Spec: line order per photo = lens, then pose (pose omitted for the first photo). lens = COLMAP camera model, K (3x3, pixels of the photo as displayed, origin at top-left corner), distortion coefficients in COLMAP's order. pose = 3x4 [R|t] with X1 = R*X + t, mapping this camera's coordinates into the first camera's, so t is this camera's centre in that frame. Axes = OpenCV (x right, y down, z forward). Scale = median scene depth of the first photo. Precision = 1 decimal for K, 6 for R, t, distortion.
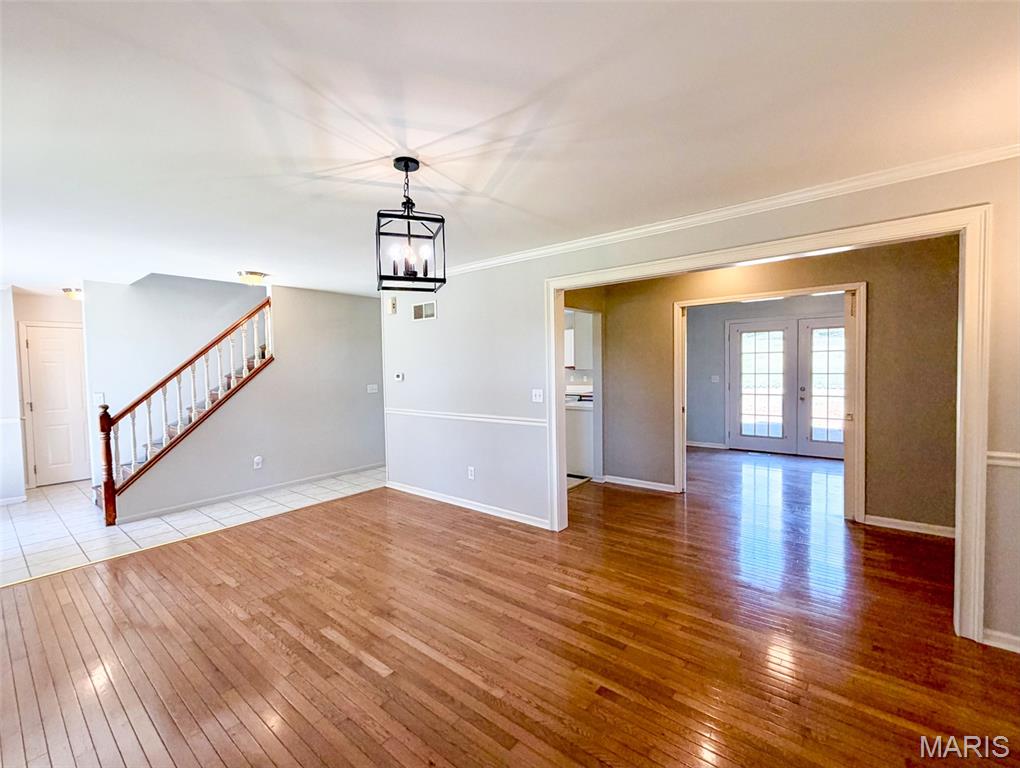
lens RADIAL K [[443.6, 0, 510.0], [0, 443.6, 384.0], [0, 0, 1]] dist [0.000584, 0.000119]
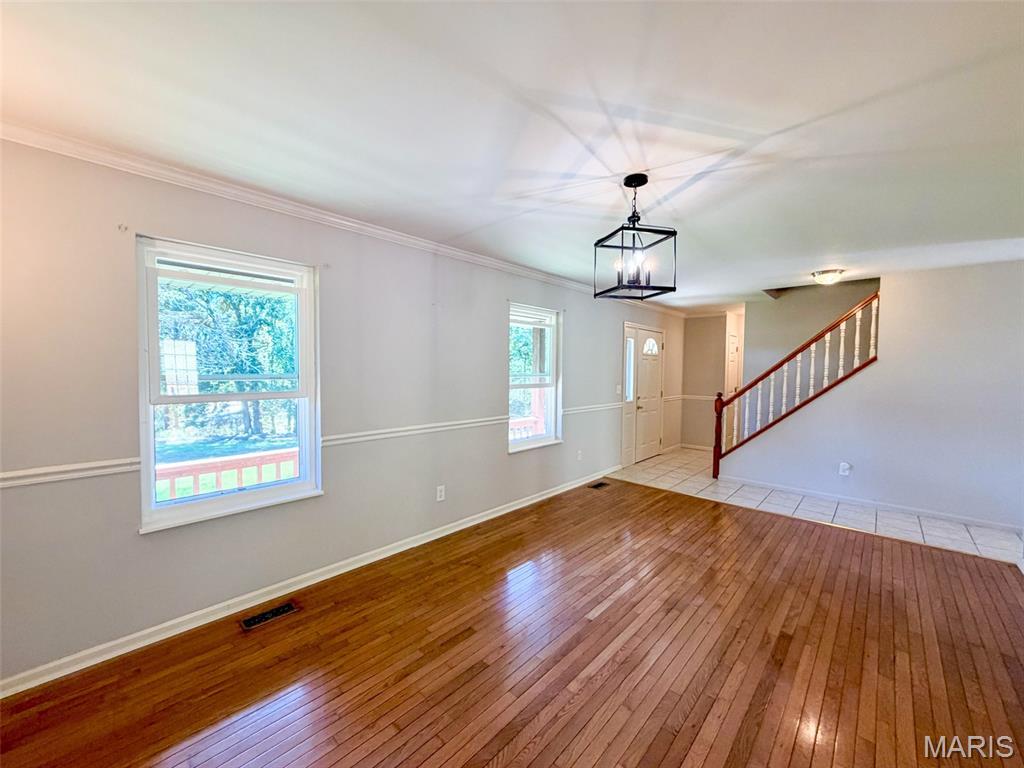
lens RADIAL K [[407.8, 0, 503.2], [0, 407.8, 384.4], [0, 0, 1]] dist [0.000320, 0.000222]
pose [[-0.073987, 0.061289, -0.995374, 0.653471], [-0.048079, 0.996730, 0.064946, -0.044552], [0.996100, 0.052661, -0.070799, 0.636227]]
